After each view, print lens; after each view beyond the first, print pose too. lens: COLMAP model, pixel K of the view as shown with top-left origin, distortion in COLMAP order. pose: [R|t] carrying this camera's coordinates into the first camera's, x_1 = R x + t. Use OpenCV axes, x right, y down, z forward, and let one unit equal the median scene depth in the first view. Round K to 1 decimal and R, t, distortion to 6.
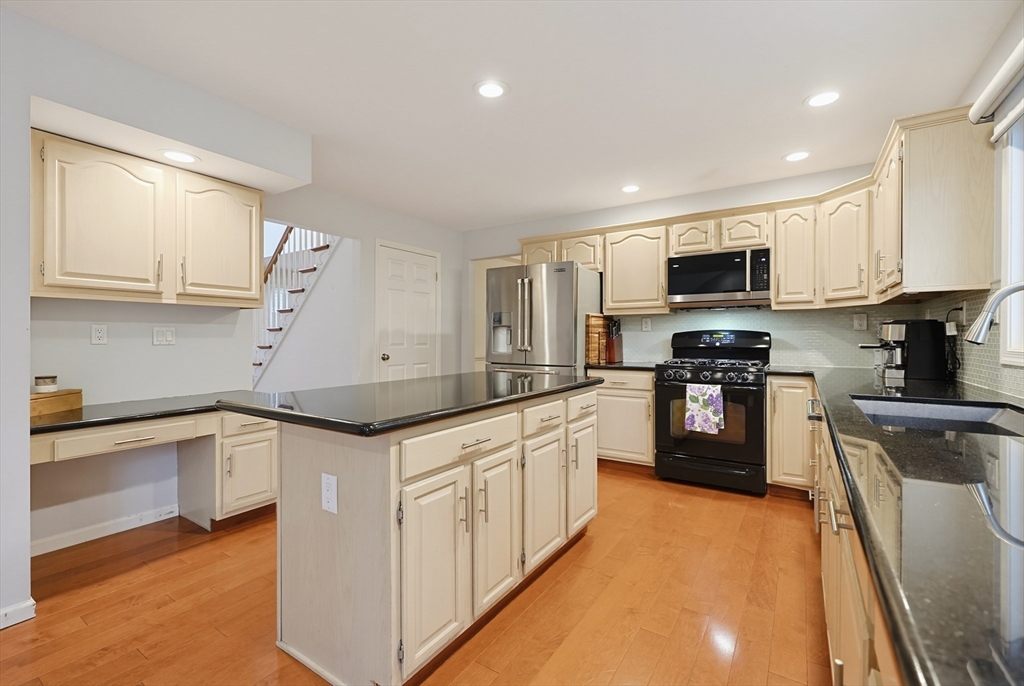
lens RADIAL K [[437.7, 0, 523.6], [0, 437.7, 337.6], [0, 0, 1]] dist [-0.001657, -0.000047]
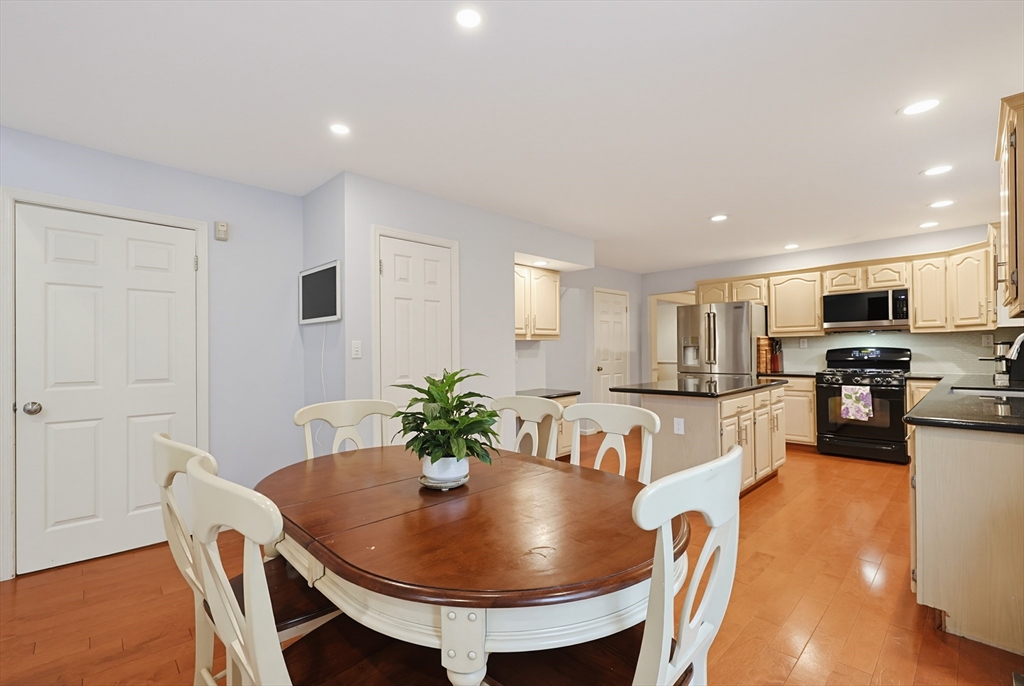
lens RADIAL K [[453.0, 0, 516.5], [0, 453.0, 348.0], [0, 0, 1]] dist [0.000380, 0.000238]
pose [[0.973712, -0.015577, -0.227251, -0.310492], [0.014643, 0.999876, -0.005794, -0.024576], [0.227314, 0.002314, 0.973819, -0.655093]]
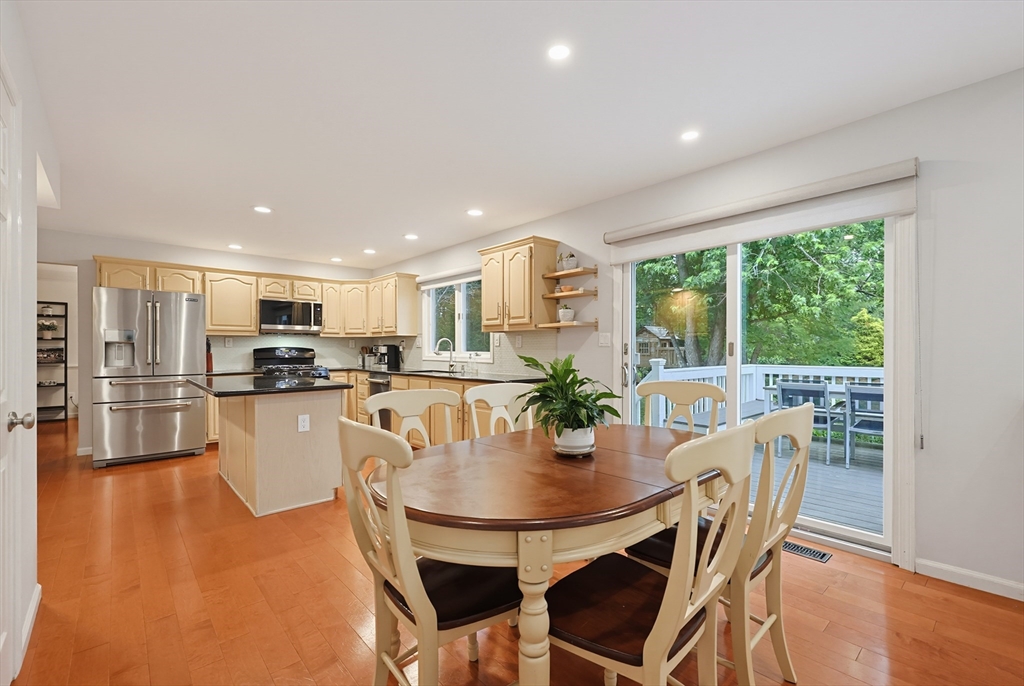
lens RADIAL K [[453.0, 0, 516.5], [0, 453.0, 348.0], [0, 0, 1]] dist [0.000380, 0.000238]
pose [[0.266434, 0.002290, 0.963850, -1.010784], [-0.001597, 0.999997, -0.001935, -0.013317], [-0.963852, -0.001024, 0.266437, -0.288585]]
